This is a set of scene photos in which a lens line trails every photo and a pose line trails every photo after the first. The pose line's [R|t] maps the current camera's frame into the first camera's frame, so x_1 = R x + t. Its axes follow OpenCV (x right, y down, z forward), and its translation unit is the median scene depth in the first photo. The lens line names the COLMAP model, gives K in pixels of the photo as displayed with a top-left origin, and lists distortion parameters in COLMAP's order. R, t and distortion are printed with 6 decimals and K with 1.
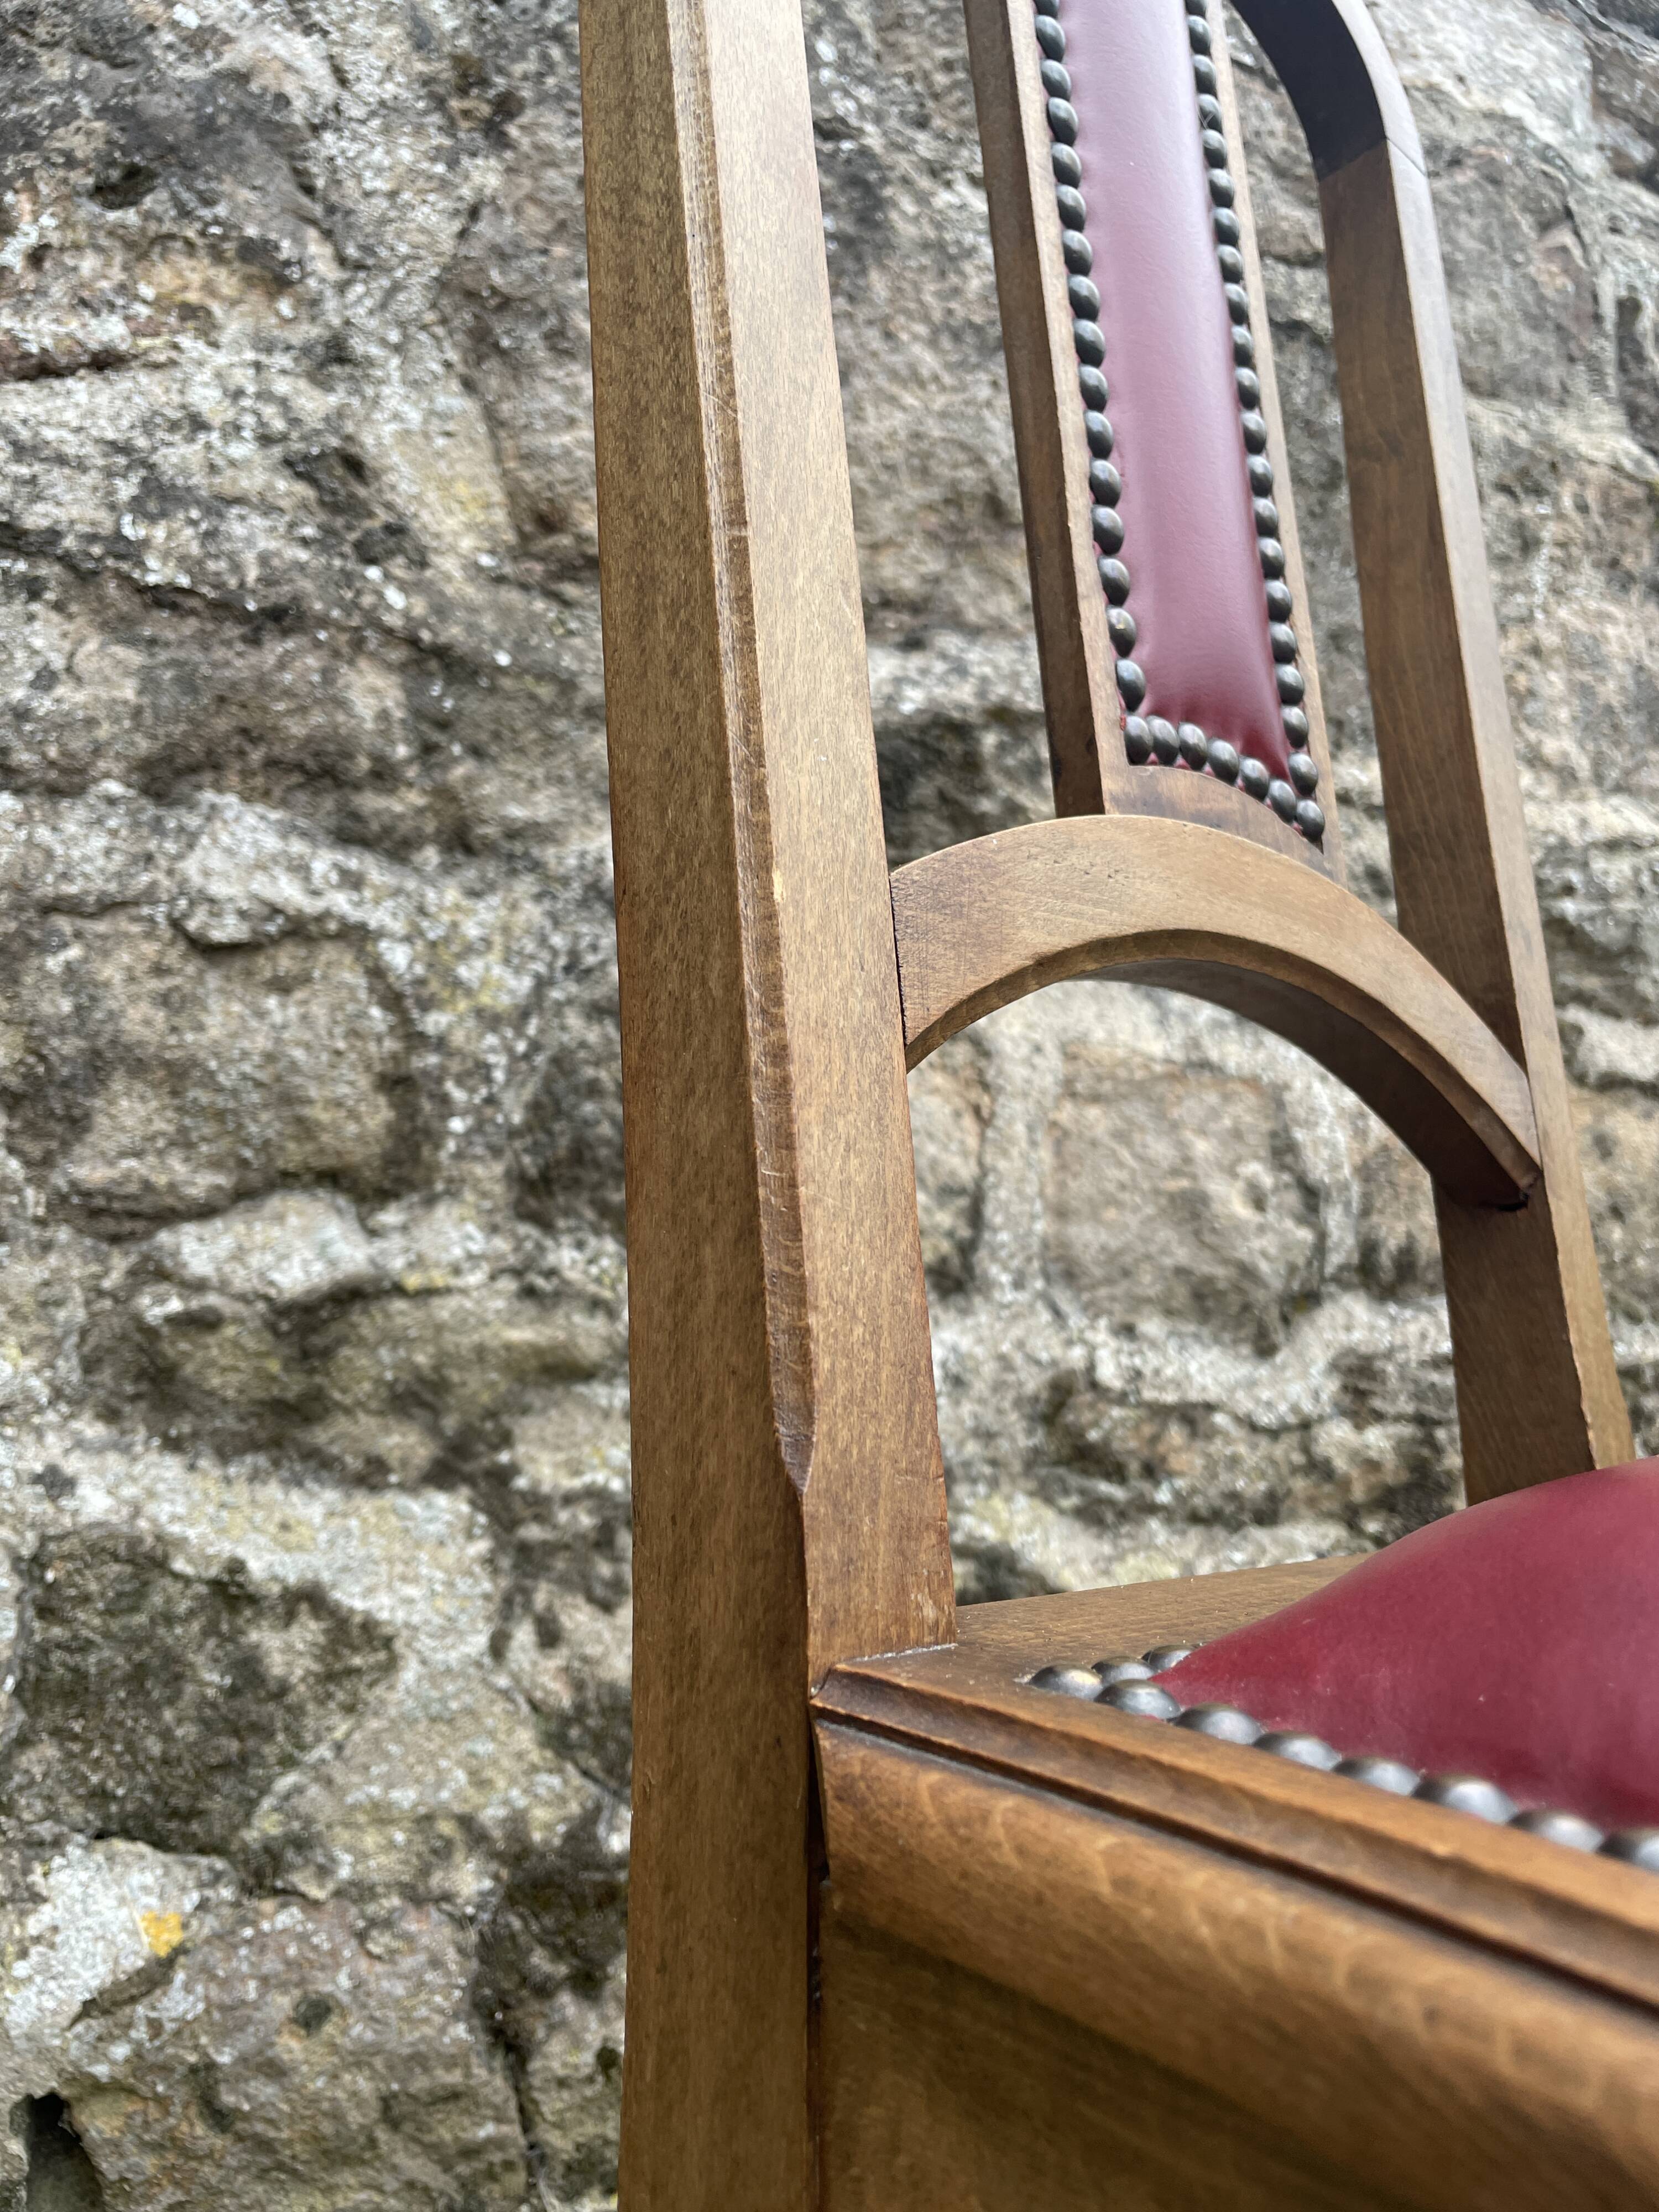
lens RADIAL K [[1728.9, 0, 831.2], [0, 1728.9, 1086.1], [0, 0, 1]] dist [0.076978, -0.125455]
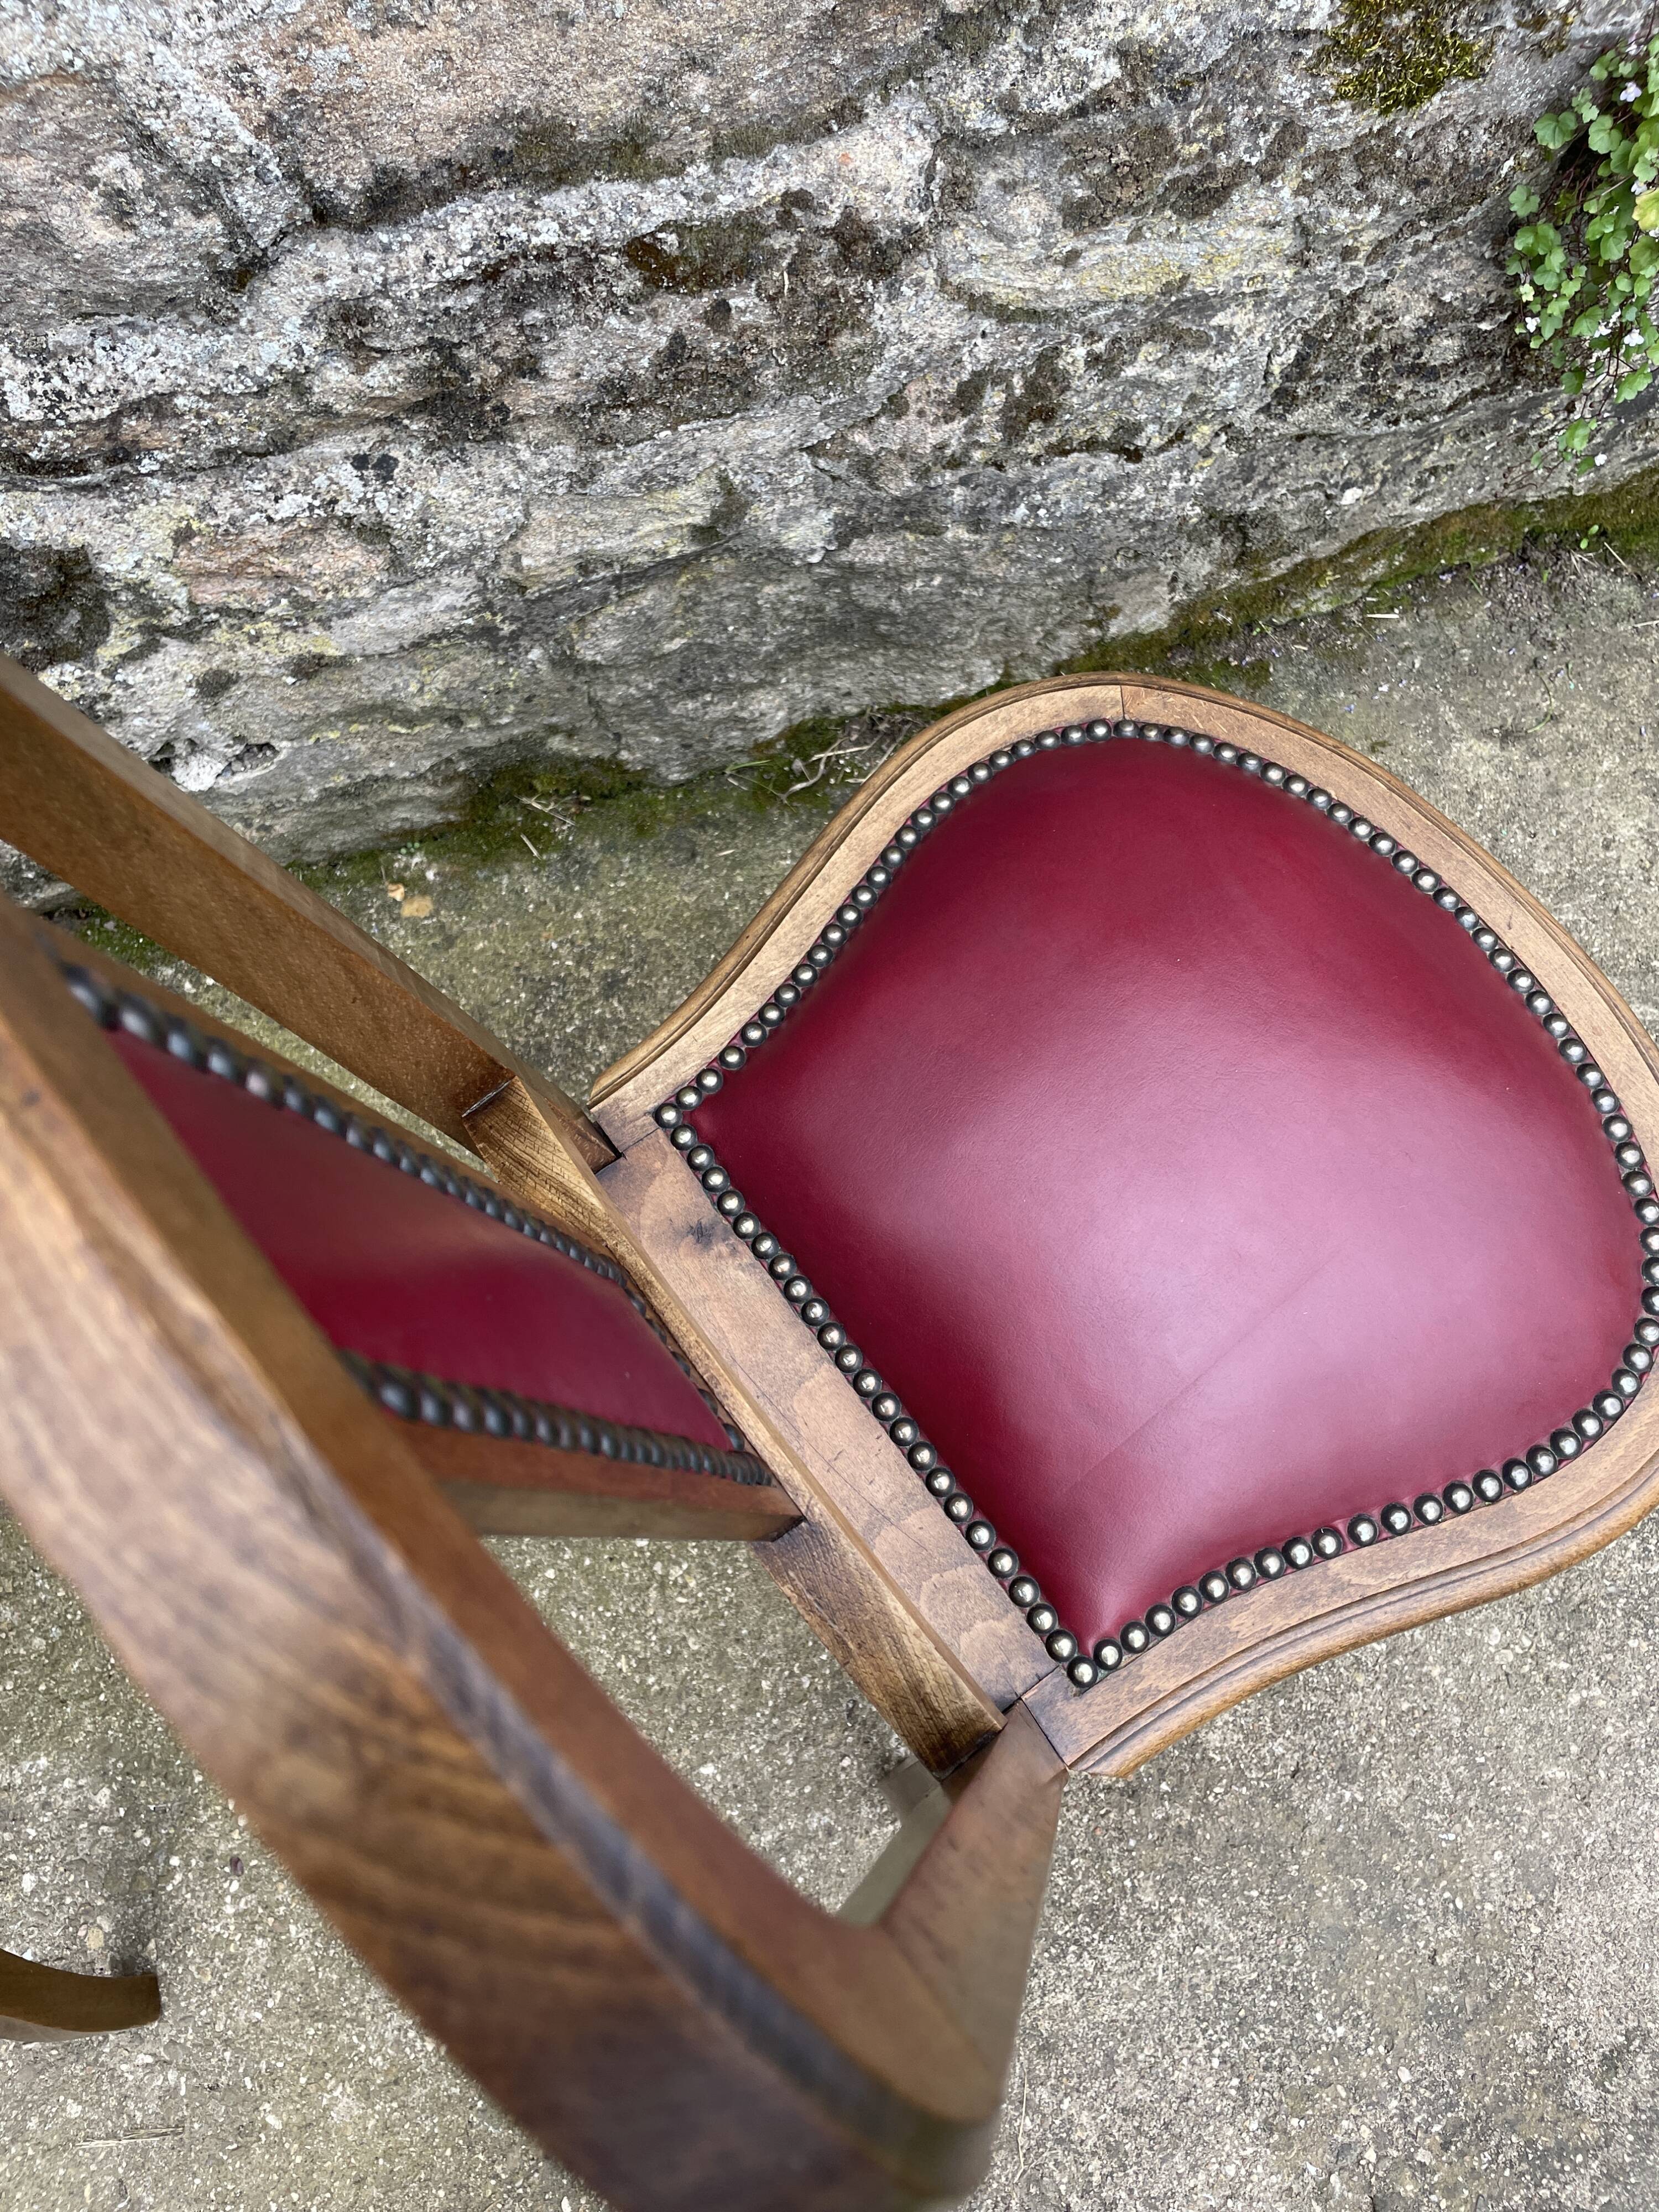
lens RADIAL K [[1684.4, 0, 829.6], [0, 1684.4, 1112.1], [0, 0, 1]] dist [0.088166, -0.121590]
pose [[0.982775, 0.134657, -0.126574, 0.889348], [0.095778, 0.214621, 0.971990, -0.725509], [0.158051, -0.967370, 0.198027, 0.579013]]
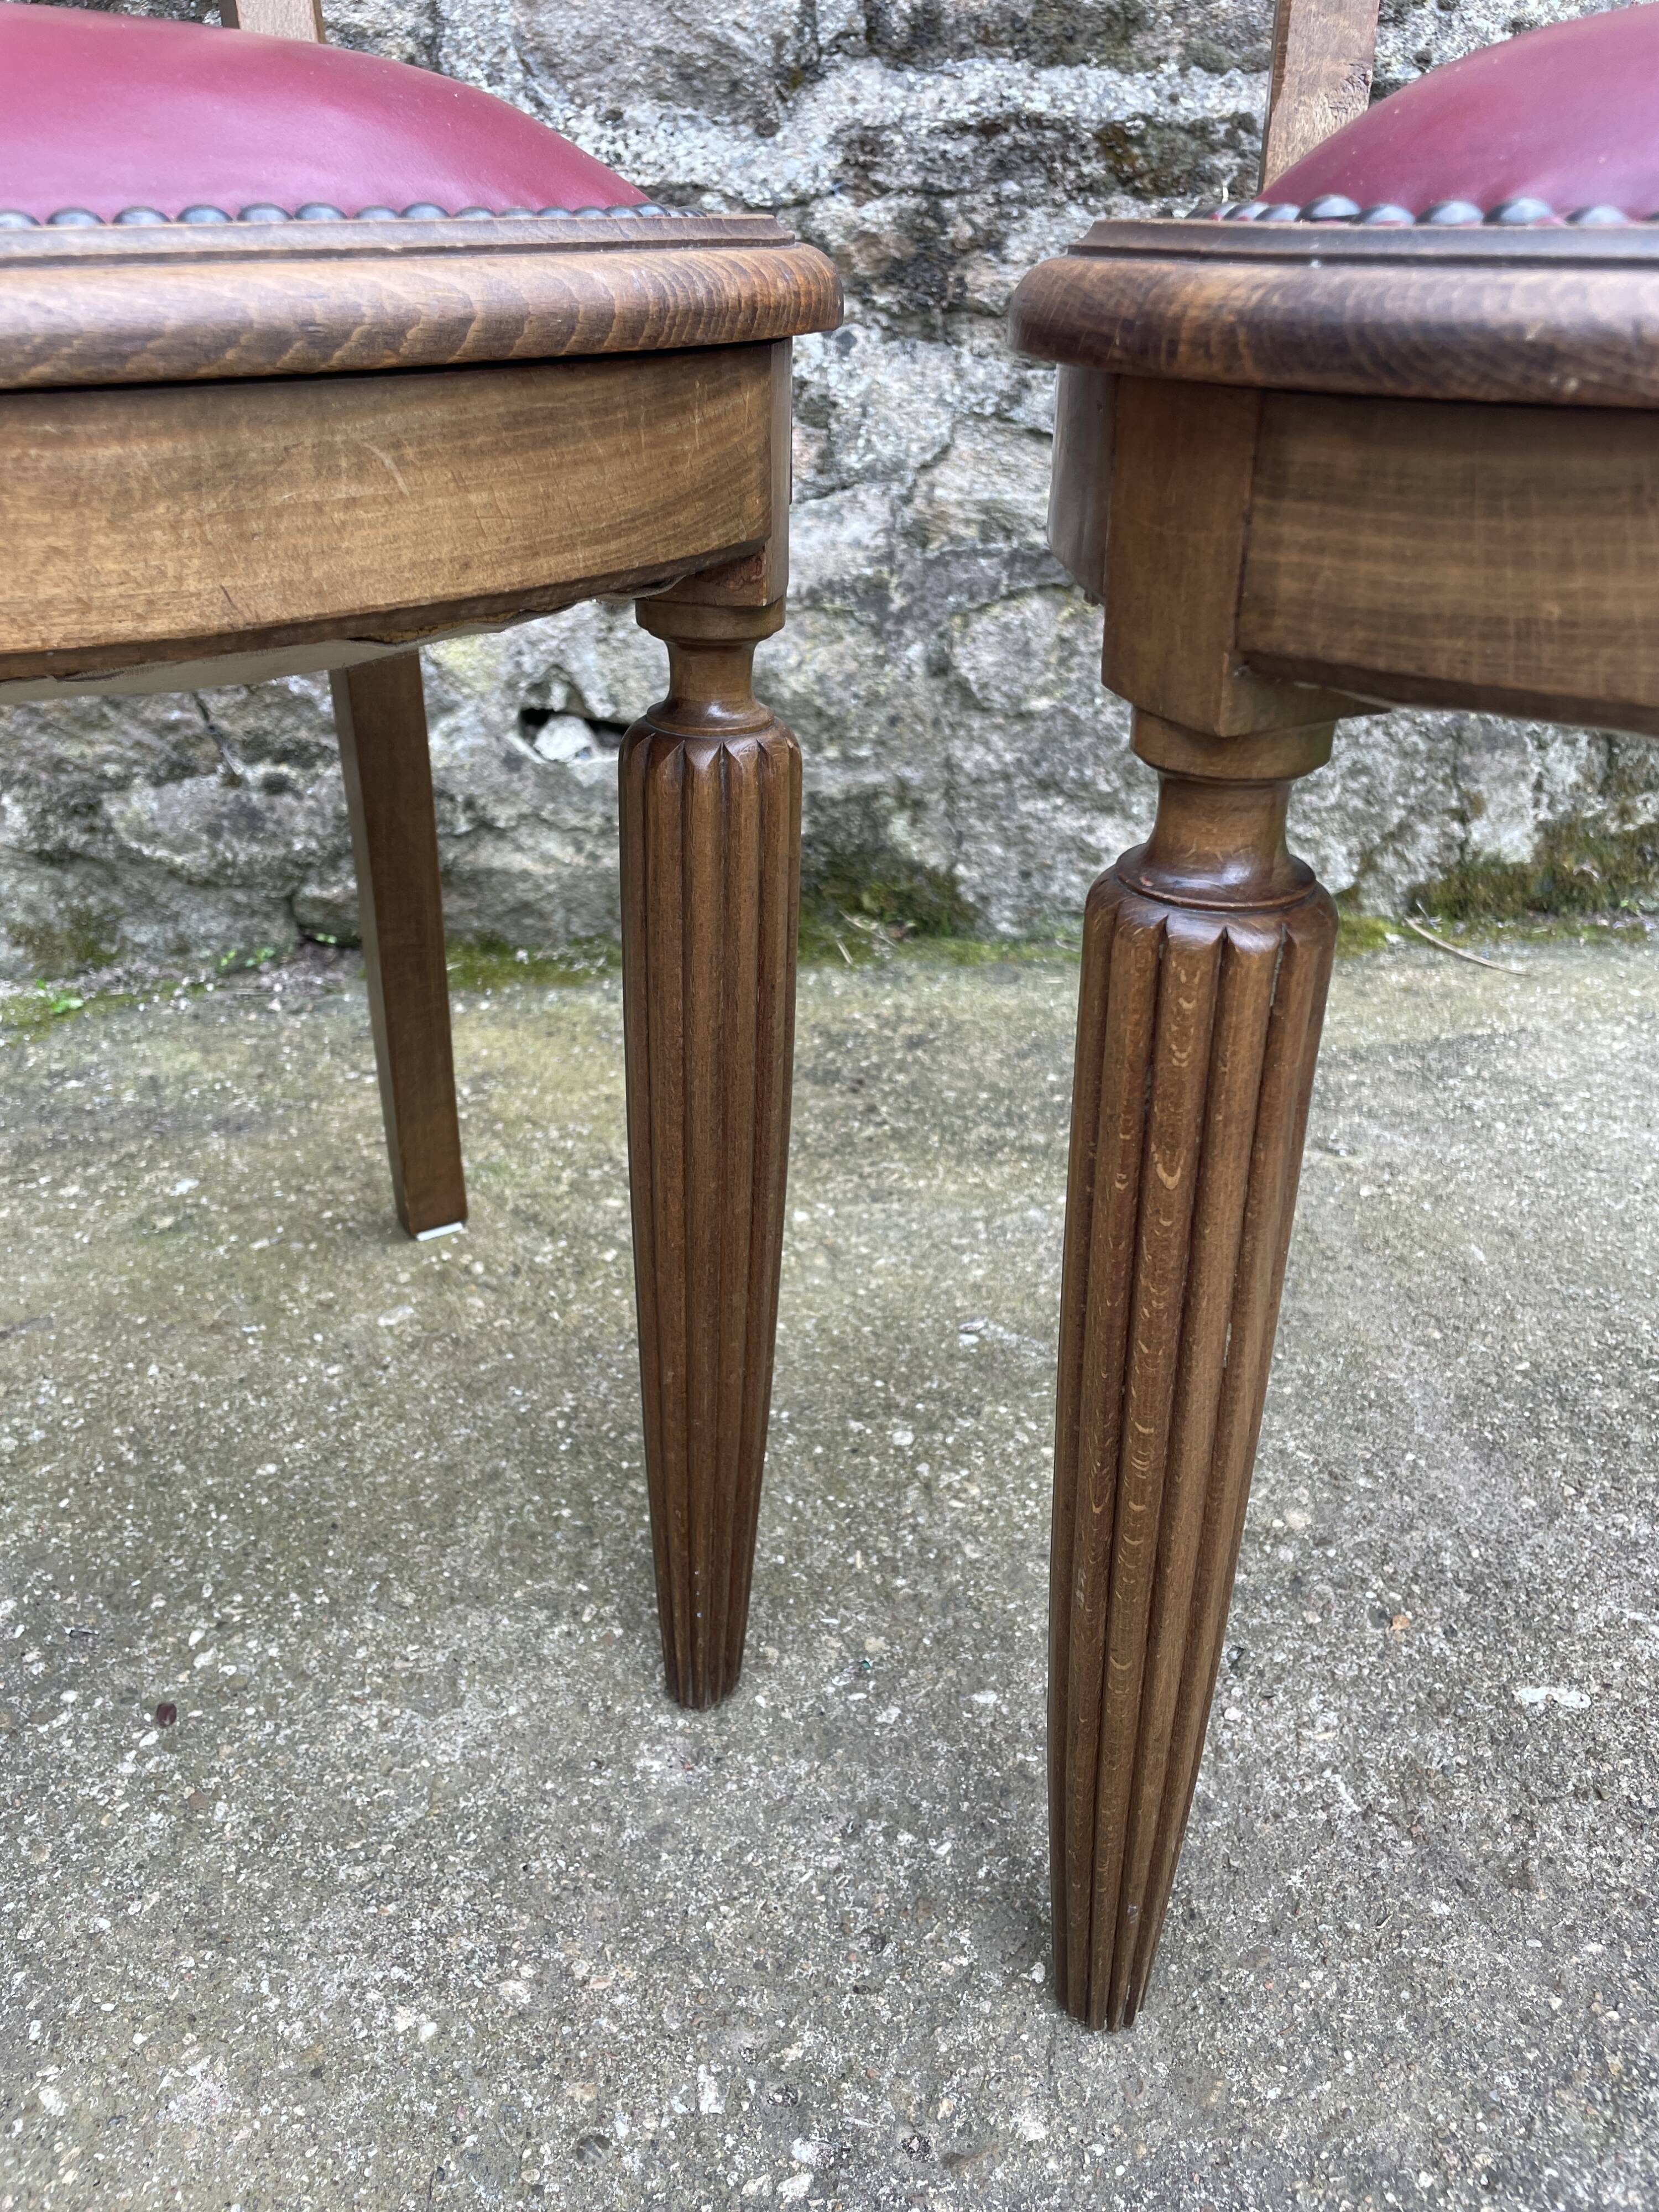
lens RADIAL K [[1684.4, 0, 818.4], [0, 1684.4, 1095.9], [0, 0, 1]] dist [0.088166, -0.121590]
pose [[0.943160, 0.100841, -0.316671, 0.836734], [0.098108, 0.825907, 0.555205, 0.073285], [0.317528, -0.554715, 0.769069, -0.194039]]
